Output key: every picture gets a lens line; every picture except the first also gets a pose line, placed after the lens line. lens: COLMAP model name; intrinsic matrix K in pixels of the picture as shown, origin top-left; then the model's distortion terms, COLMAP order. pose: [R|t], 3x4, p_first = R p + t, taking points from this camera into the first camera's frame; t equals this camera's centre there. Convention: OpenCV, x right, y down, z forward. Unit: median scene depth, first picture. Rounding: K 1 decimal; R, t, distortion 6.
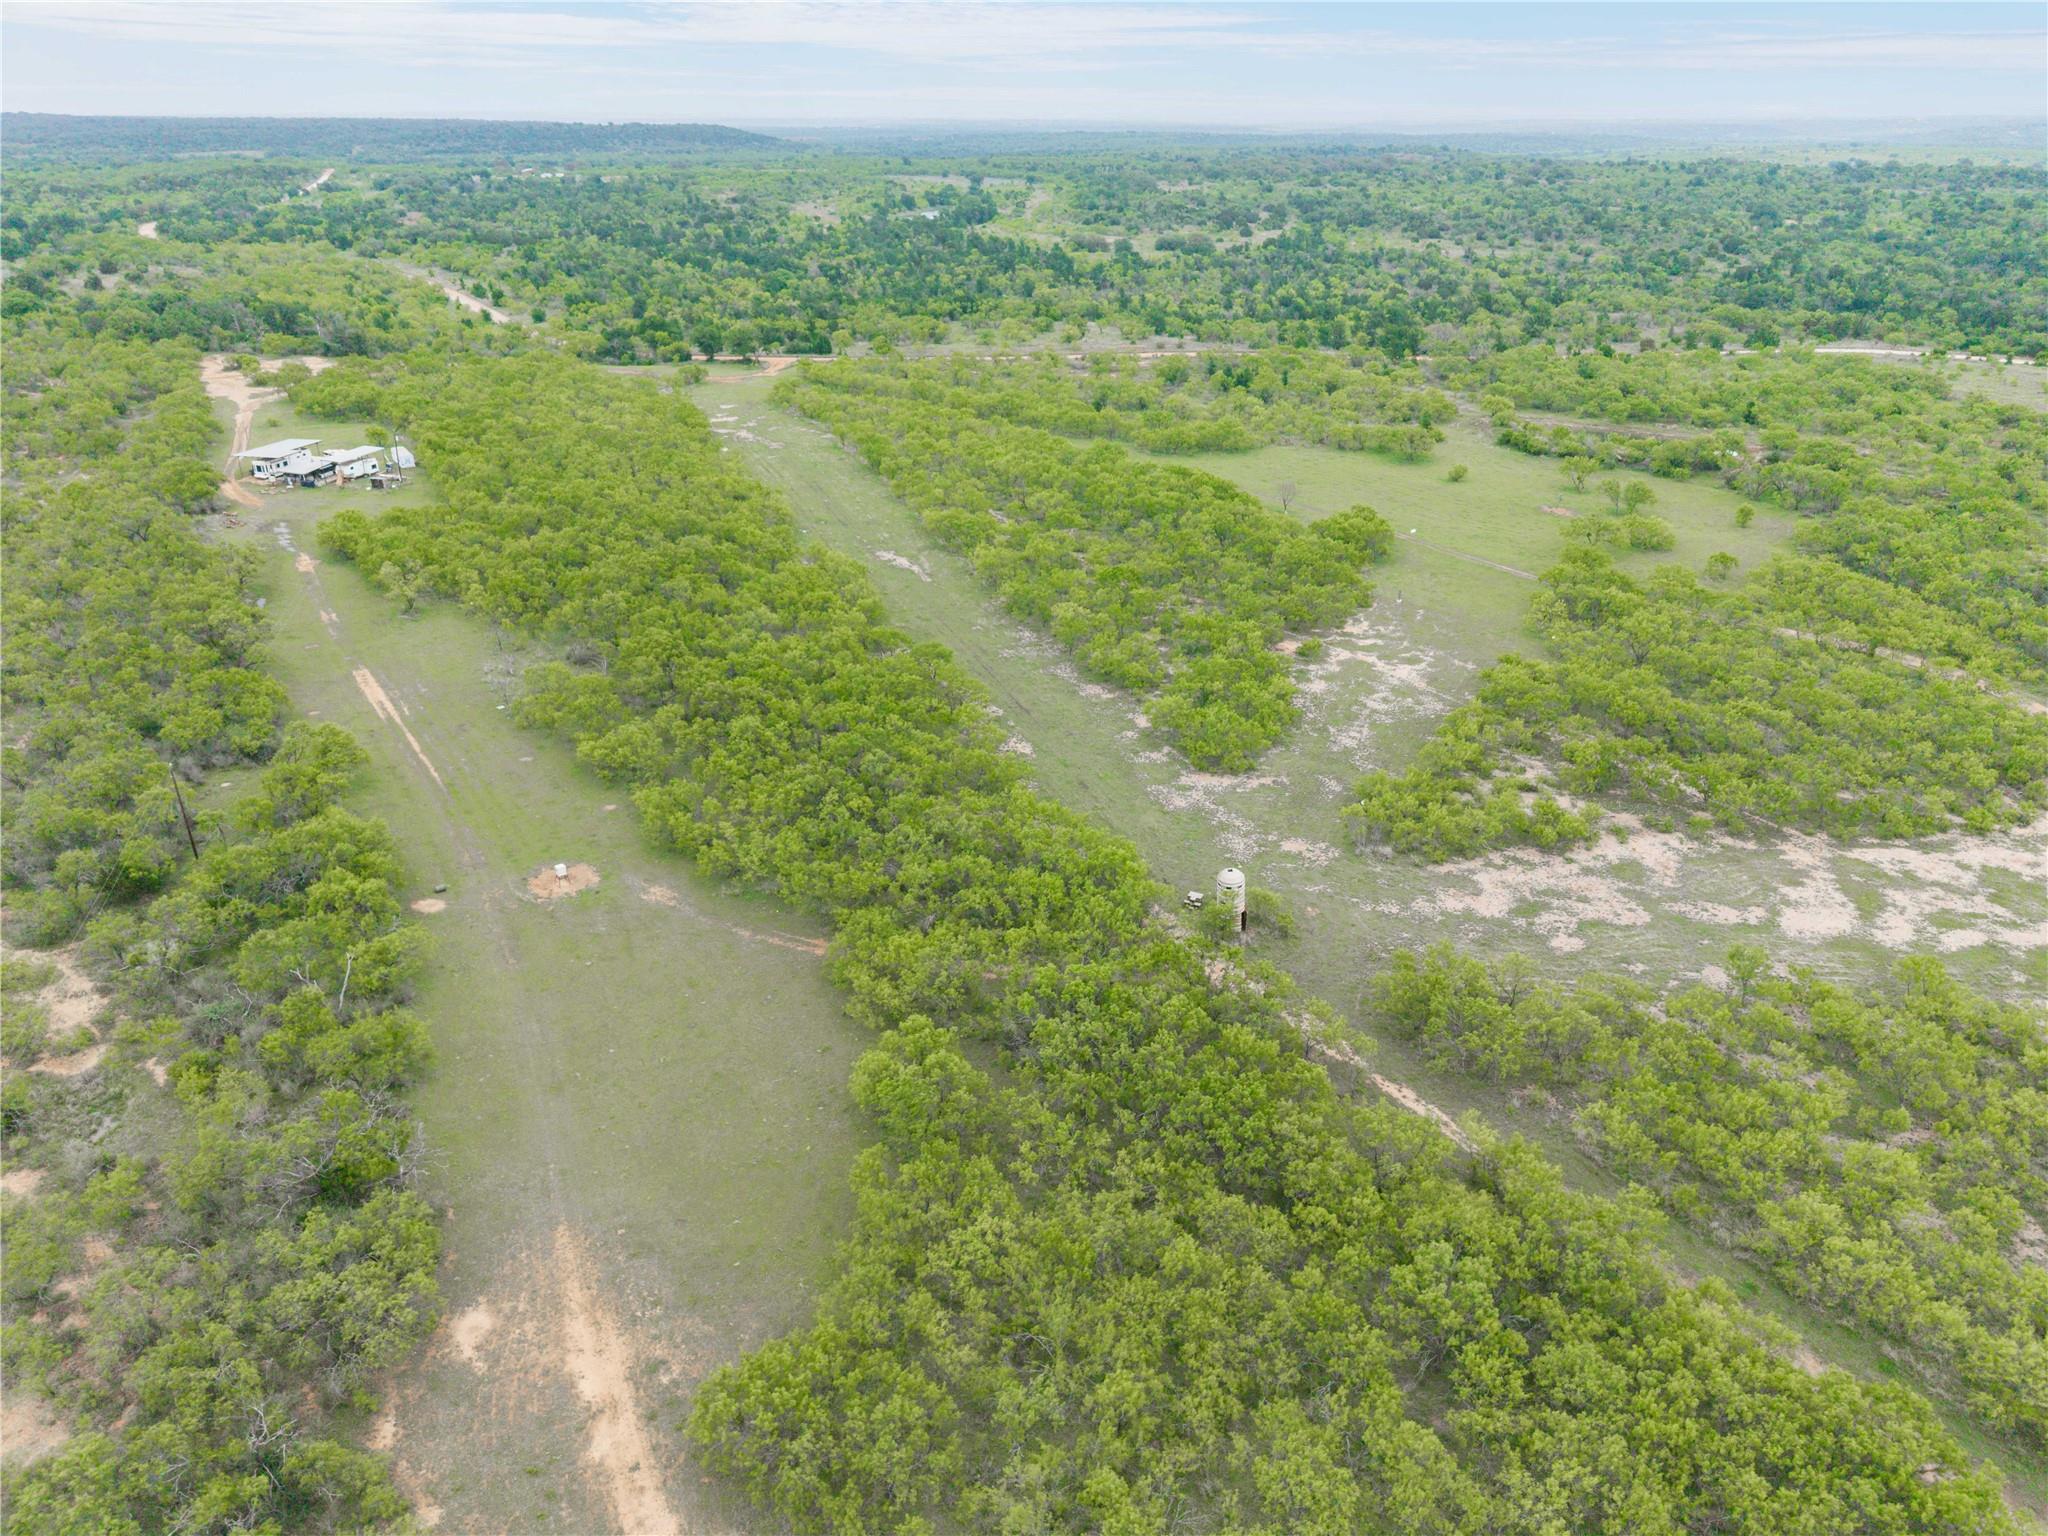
lens RADIAL K [[1526.8, 0, 1024.0], [0, 1526.8, 768.0], [0, 0, 1]] dist [0.005432, -0.000985]
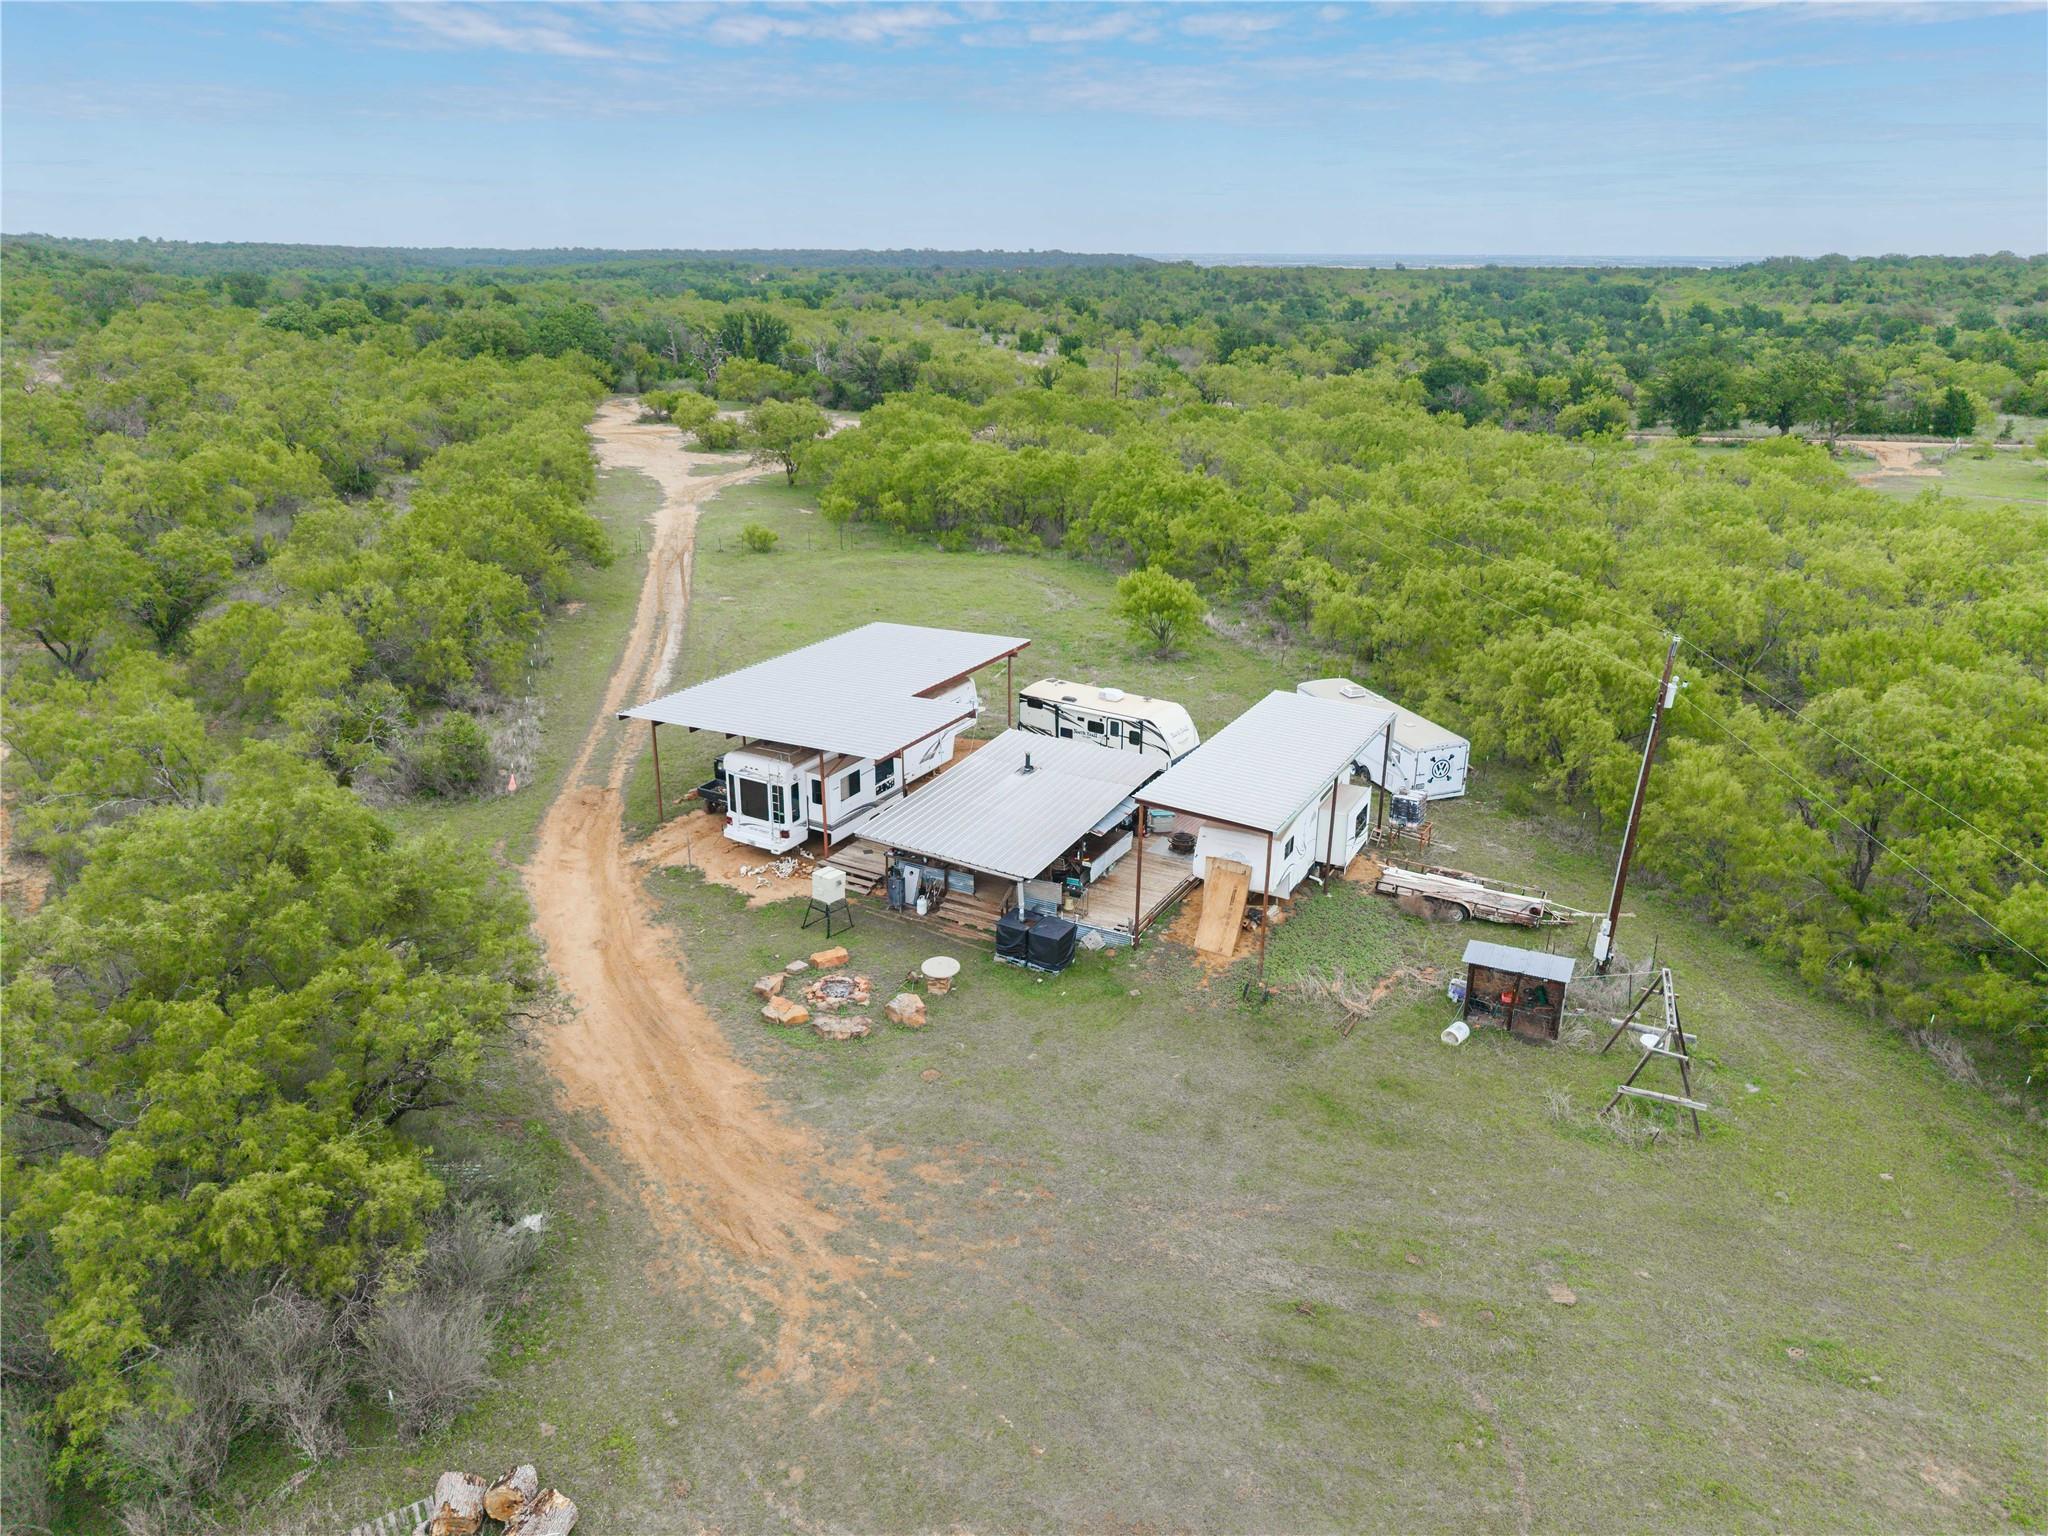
lens RADIAL K [[1526.8, 0, 1024.0], [0, 1526.8, 768.0], [0, 0, 1]] dist [0.005432, -0.000985]
pose [[0.973481, 0.089968, -0.210335, -0.346296], [-0.108218, 0.991148, -0.076907, -0.151345], [0.201554, 0.097629, 0.974600, 0.666008]]
